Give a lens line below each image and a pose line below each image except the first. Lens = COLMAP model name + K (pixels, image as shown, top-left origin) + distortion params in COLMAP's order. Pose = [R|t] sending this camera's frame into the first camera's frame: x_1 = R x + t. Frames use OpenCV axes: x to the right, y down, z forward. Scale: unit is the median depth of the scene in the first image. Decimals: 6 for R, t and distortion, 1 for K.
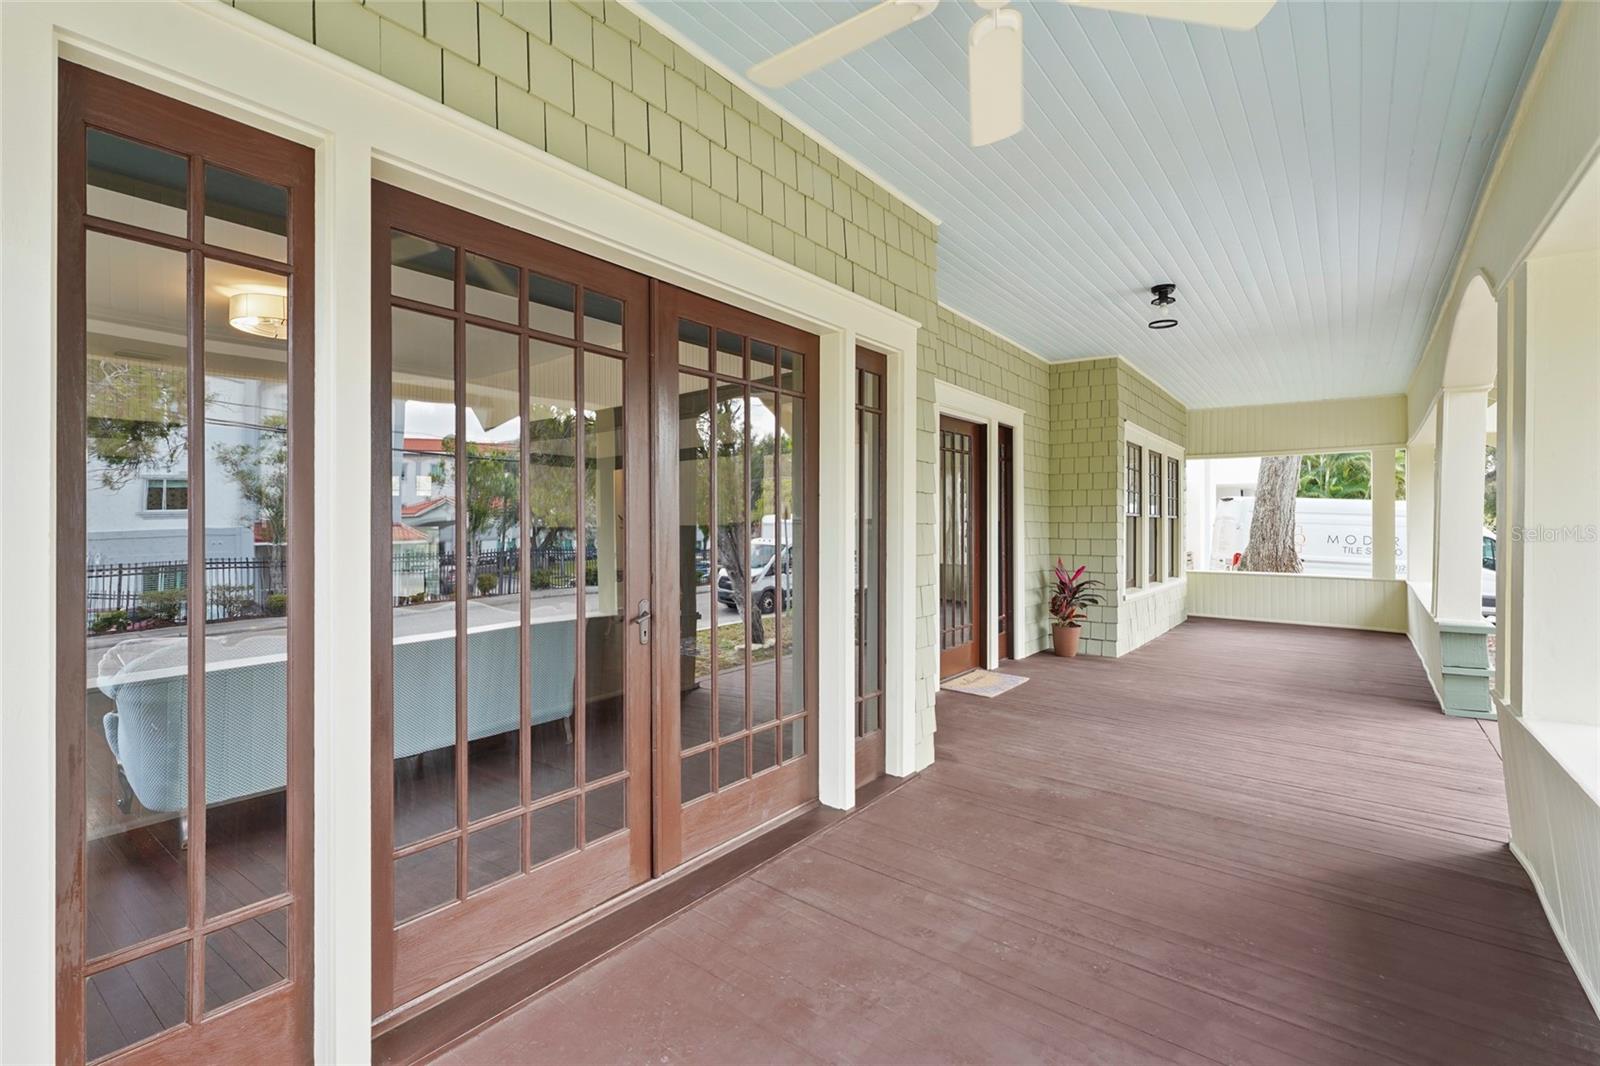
lens RADIAL K [[725.9, 0, 822.2], [0, 725.9, 528.4], [0, 0, 1]] dist [0.000028, -0.000340]
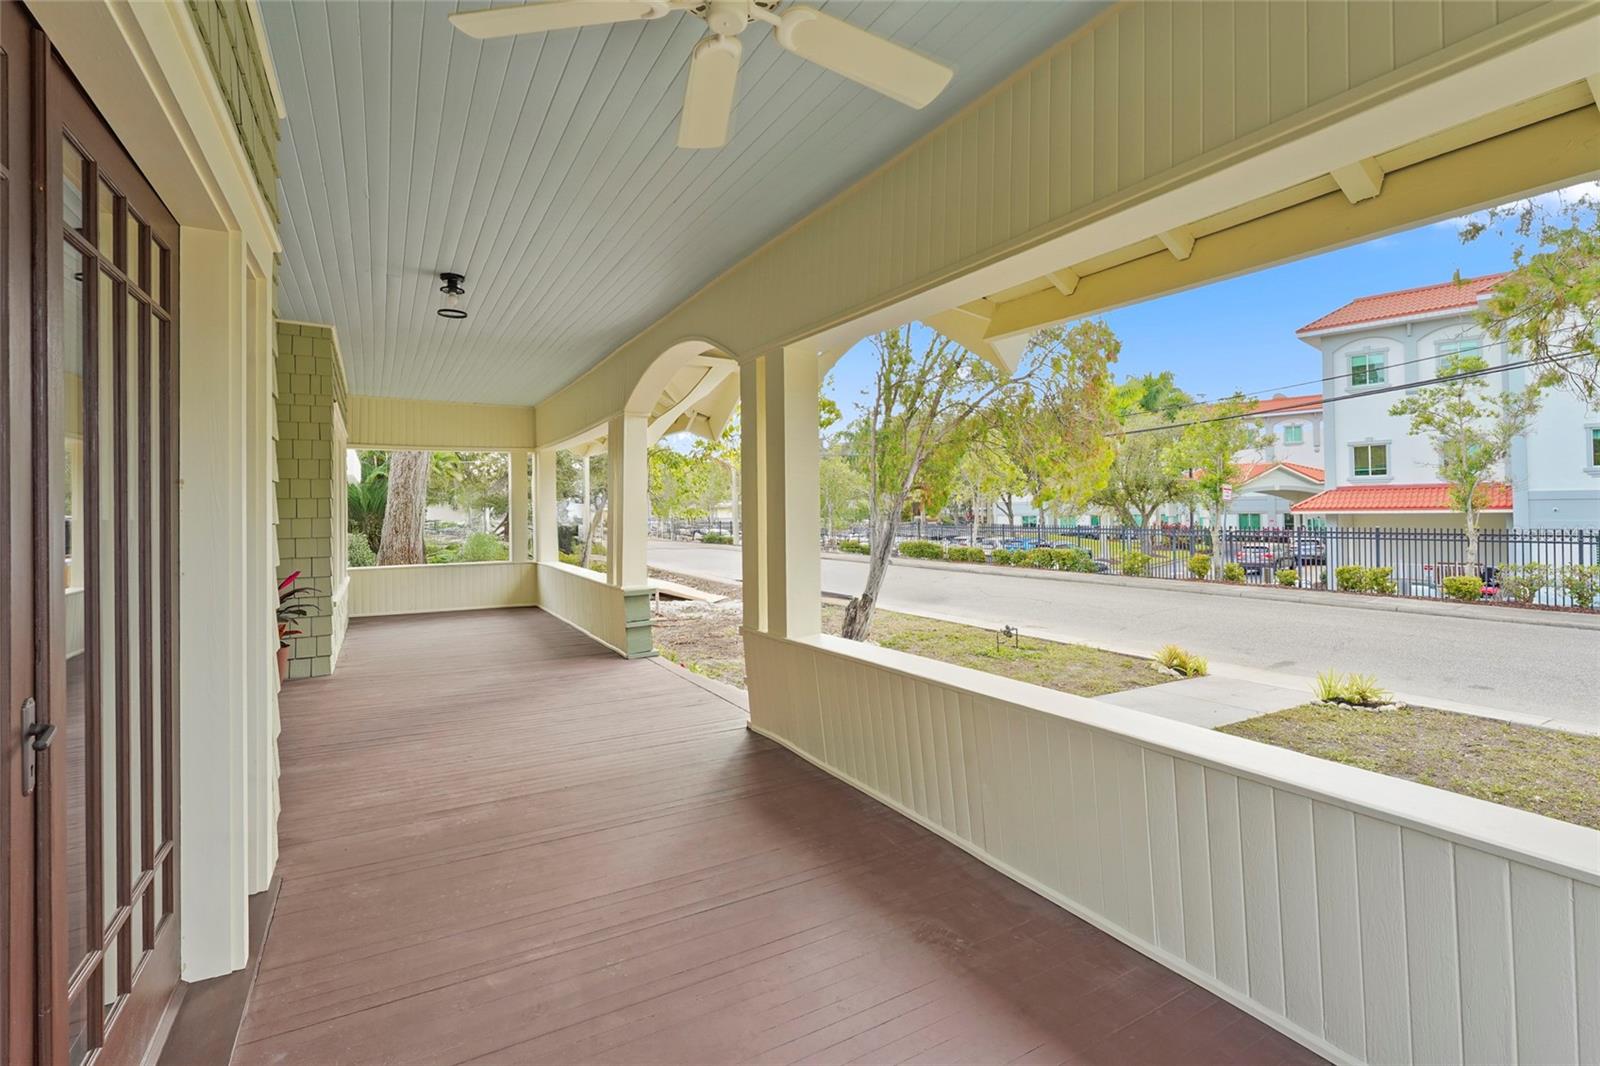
lens RADIAL K [[725.9, 0, 824.1], [0, 725.9, 511.1], [0, 0, 1]] dist [0.000028, -0.000340]
pose [[0.380588, -0.009494, 0.924696, -0.299052], [0.021799, 0.999762, 0.001293, -0.009258], [-0.924488, 0.019665, 0.380704, 0.214371]]
